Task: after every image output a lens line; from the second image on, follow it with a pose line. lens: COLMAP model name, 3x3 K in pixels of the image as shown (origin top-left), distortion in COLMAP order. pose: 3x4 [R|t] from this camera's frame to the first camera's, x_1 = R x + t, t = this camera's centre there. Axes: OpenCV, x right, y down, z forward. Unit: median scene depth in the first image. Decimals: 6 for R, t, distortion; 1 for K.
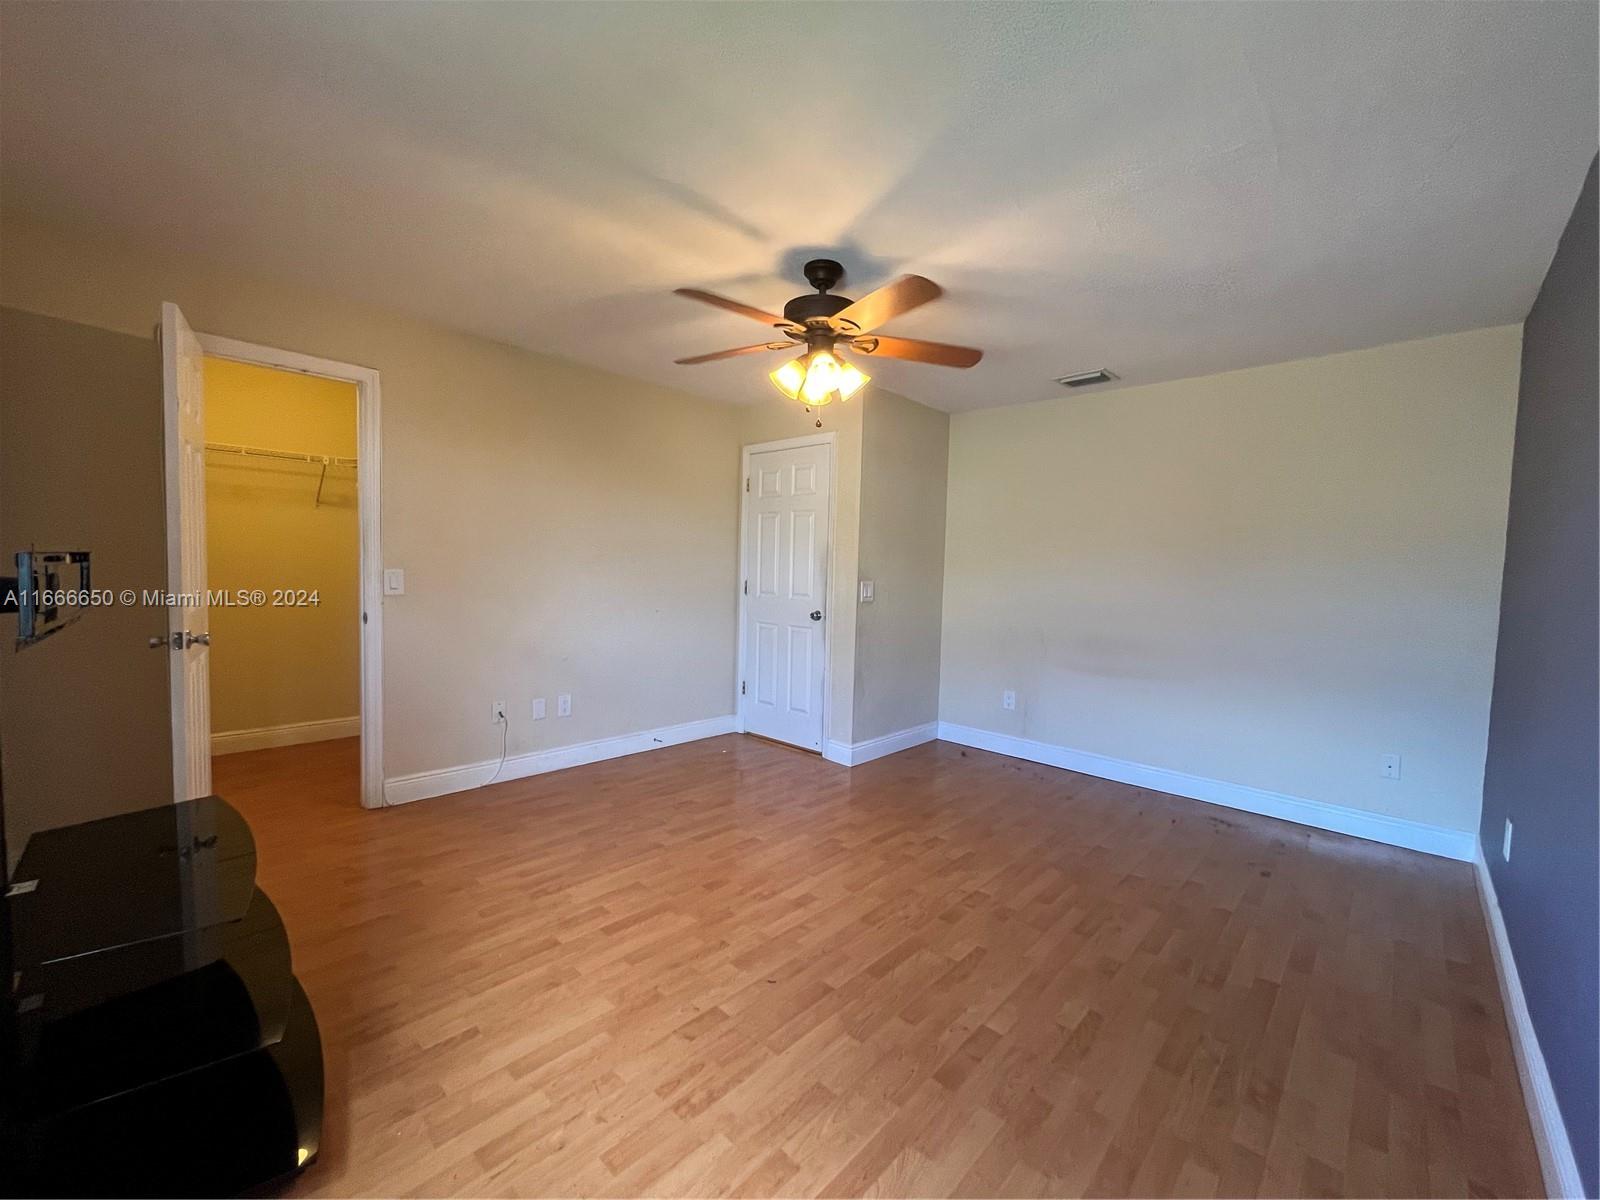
lens RADIAL K [[641.8, 0, 801.5], [0, 641.8, 602.5], [0, 0, 1]] dist [-0.001464, -0.000064]
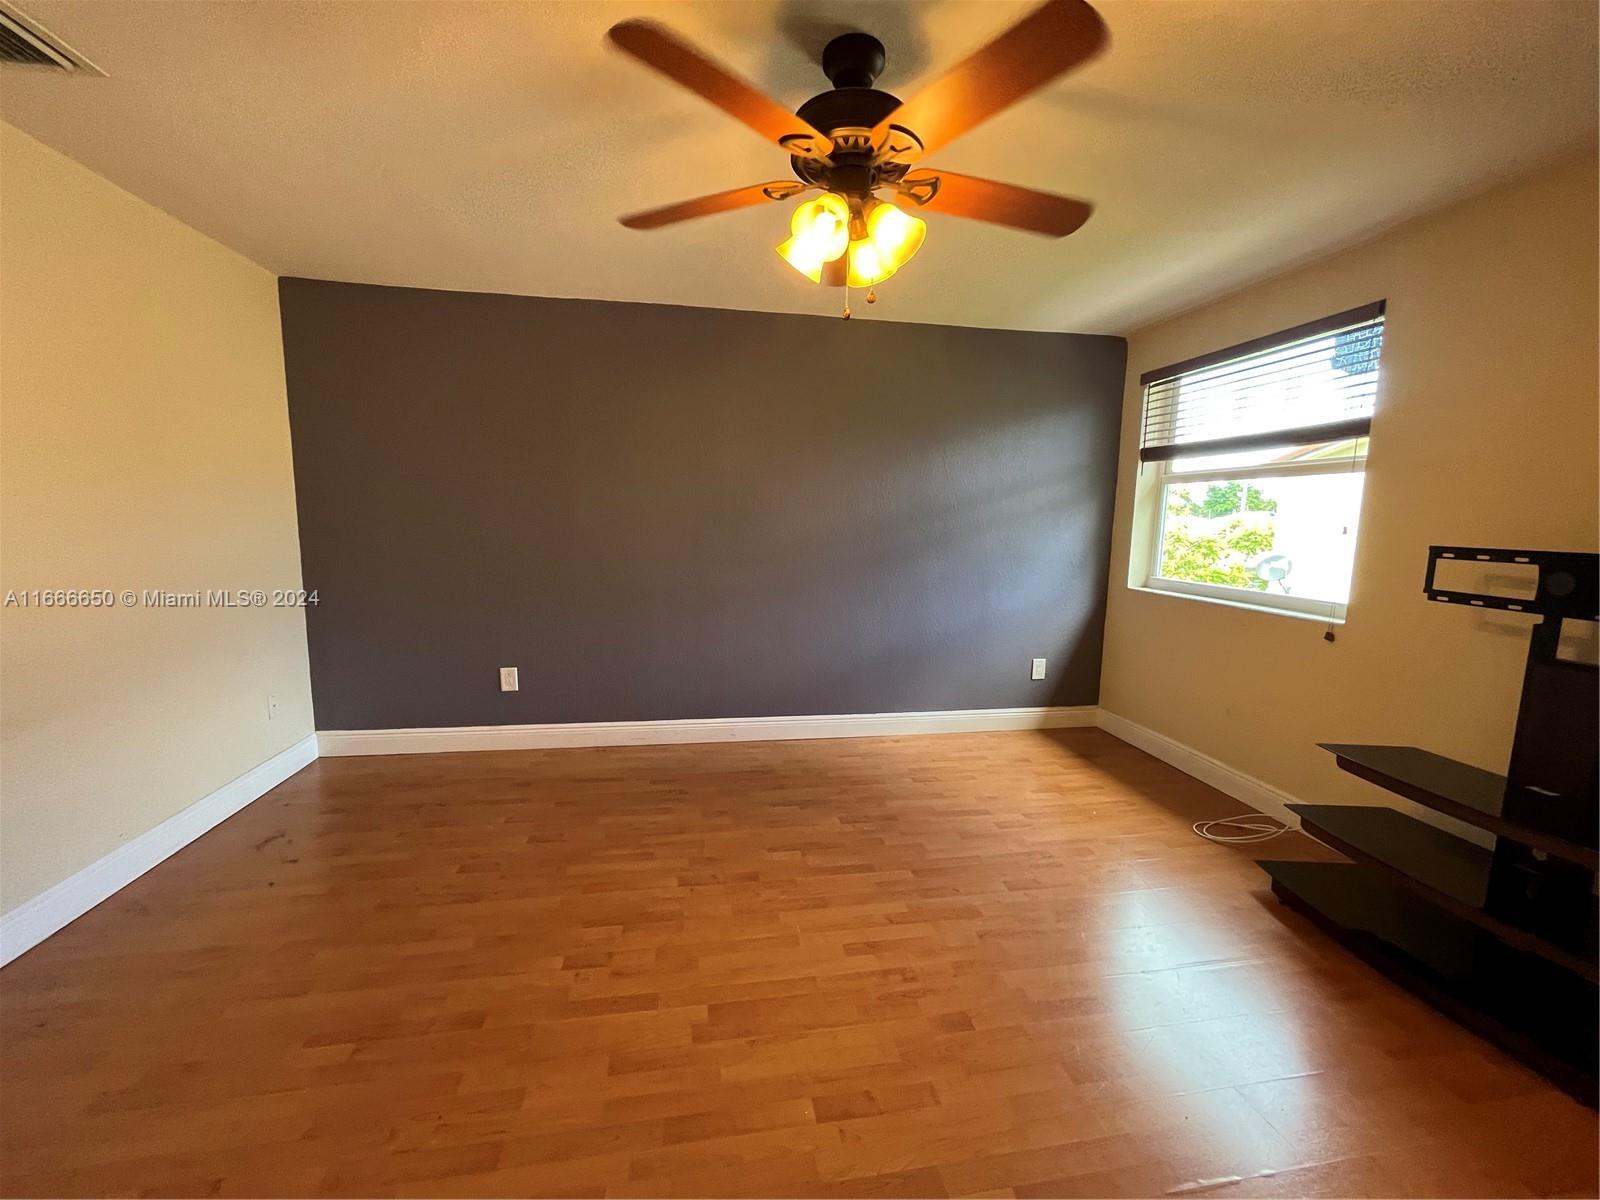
lens RADIAL K [[641.8, 0, 799.3], [0, 641.8, 594.8], [0, 0, 1]] dist [-0.001464, -0.000064]
pose [[-0.795072, -0.117594, 0.595006, -0.390624], [-0.009124, 0.983232, 0.182130, -0.132606], [-0.606446, 0.139377, -0.782813, 1.732757]]
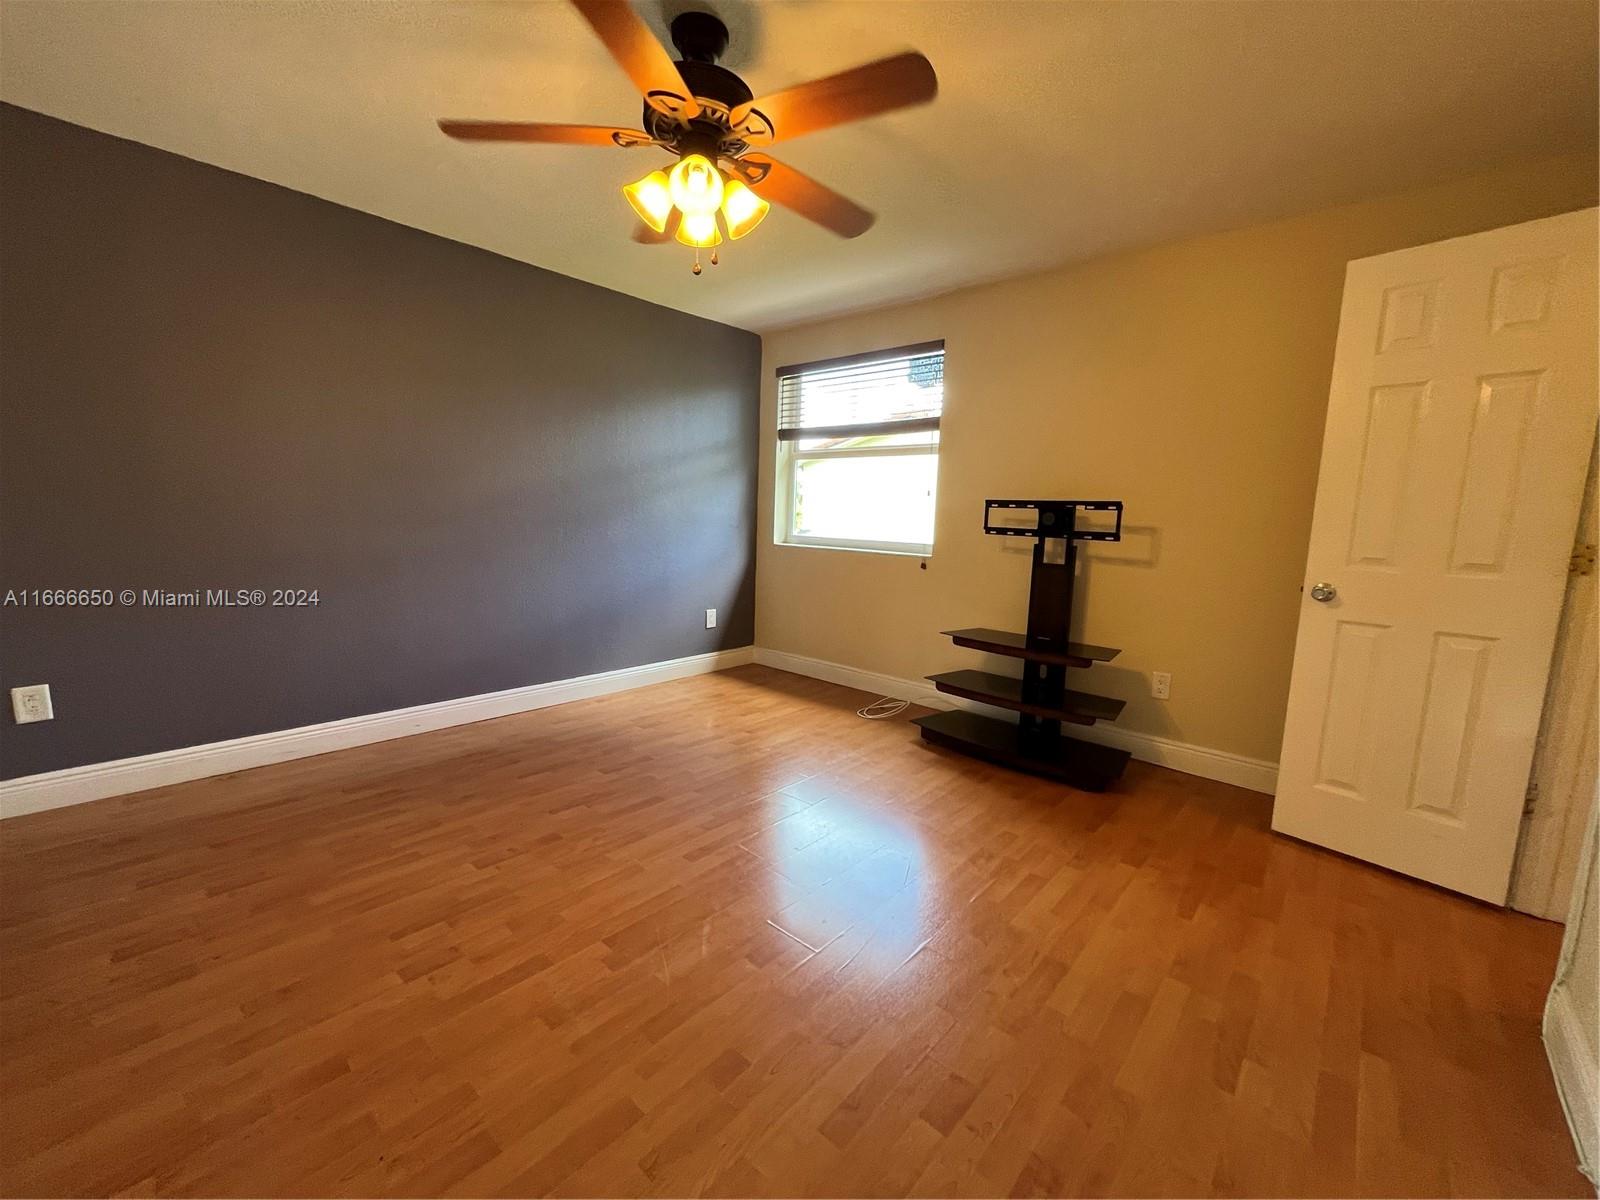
lens RADIAL K [[641.8, 0, 795.2], [0, 641.8, 598.5], [0, 0, 1]] dist [-0.001464, -0.000064]
pose [[-0.998004, -0.059234, -0.021882, -0.096341], [-0.062287, 0.980406, 0.186878, -0.067743], [0.010384, 0.187868, -0.982139, 1.942667]]
